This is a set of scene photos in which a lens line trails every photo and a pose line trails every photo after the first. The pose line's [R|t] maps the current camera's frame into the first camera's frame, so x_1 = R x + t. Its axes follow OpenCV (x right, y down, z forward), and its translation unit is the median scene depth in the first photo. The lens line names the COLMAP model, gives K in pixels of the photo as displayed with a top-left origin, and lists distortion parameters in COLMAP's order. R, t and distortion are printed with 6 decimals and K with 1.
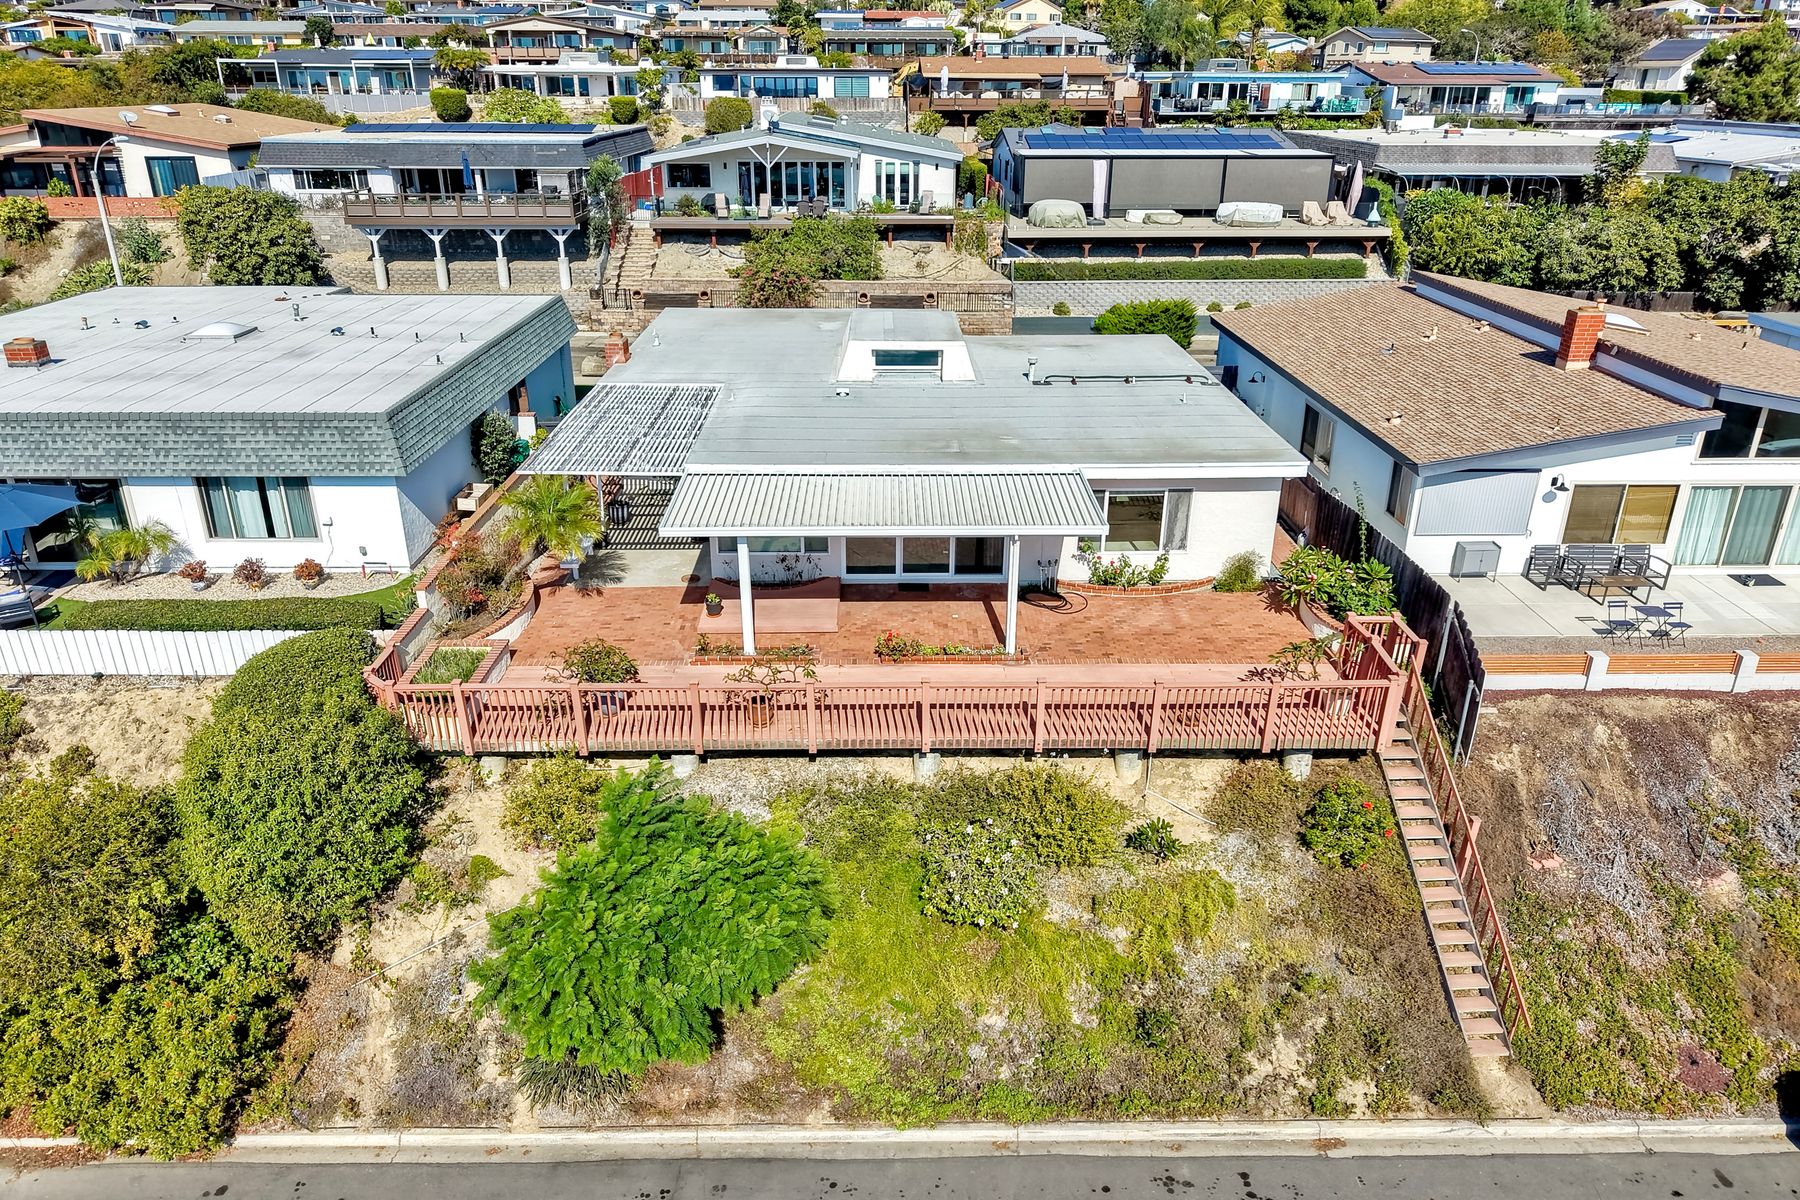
lens RADIAL K [[1191.1, 0, 902.1], [0, 1191.1, 685.3], [0, 0, 1]] dist [0.037075, -0.039476]
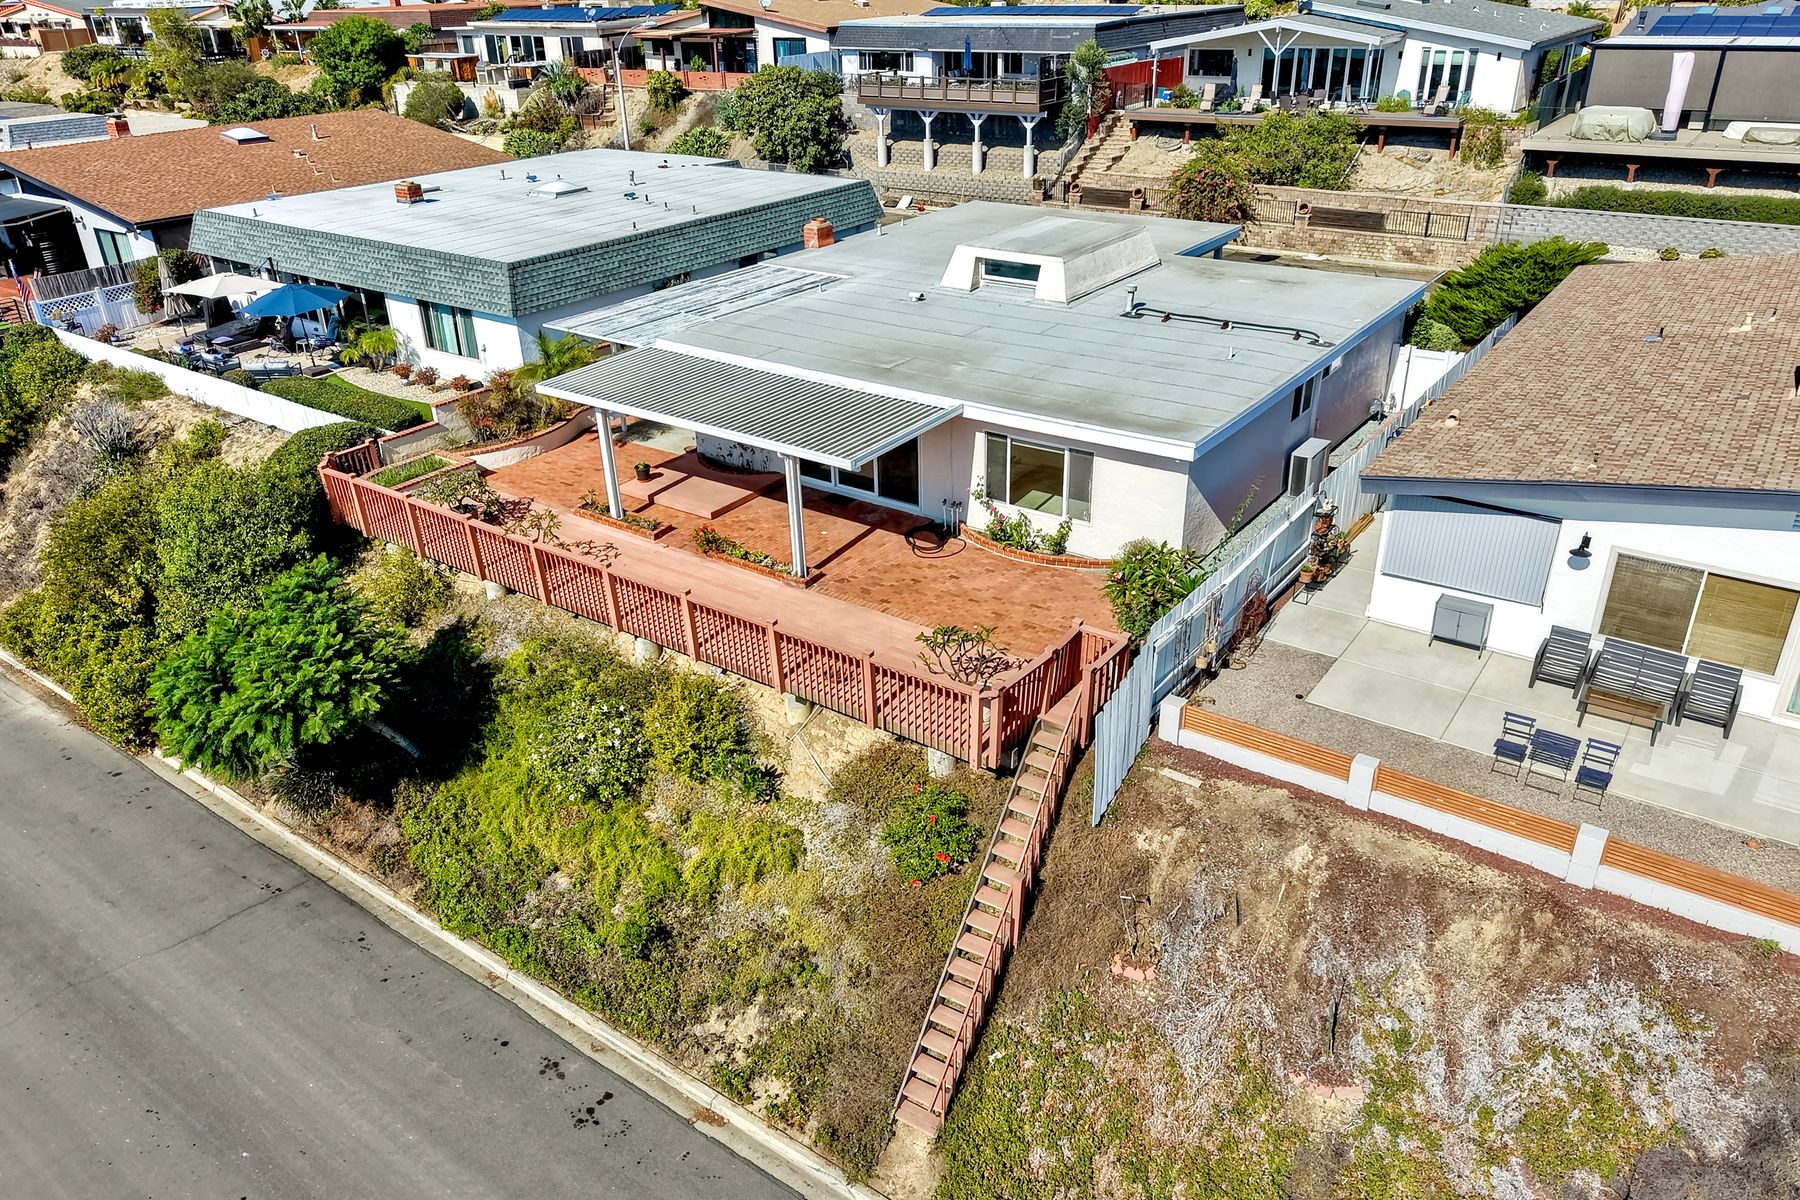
lens RADIAL K [[1238.6, 0, 898.0], [0, 1238.6, 683.7], [0, 0, 1]] dist [0.036439, -0.041644]
pose [[0.792388, 0.287758, -0.537882, 0.637845], [-0.251972, 0.957407, 0.141001, -0.091151], [0.555546, 0.023804, 0.831145, 0.170626]]
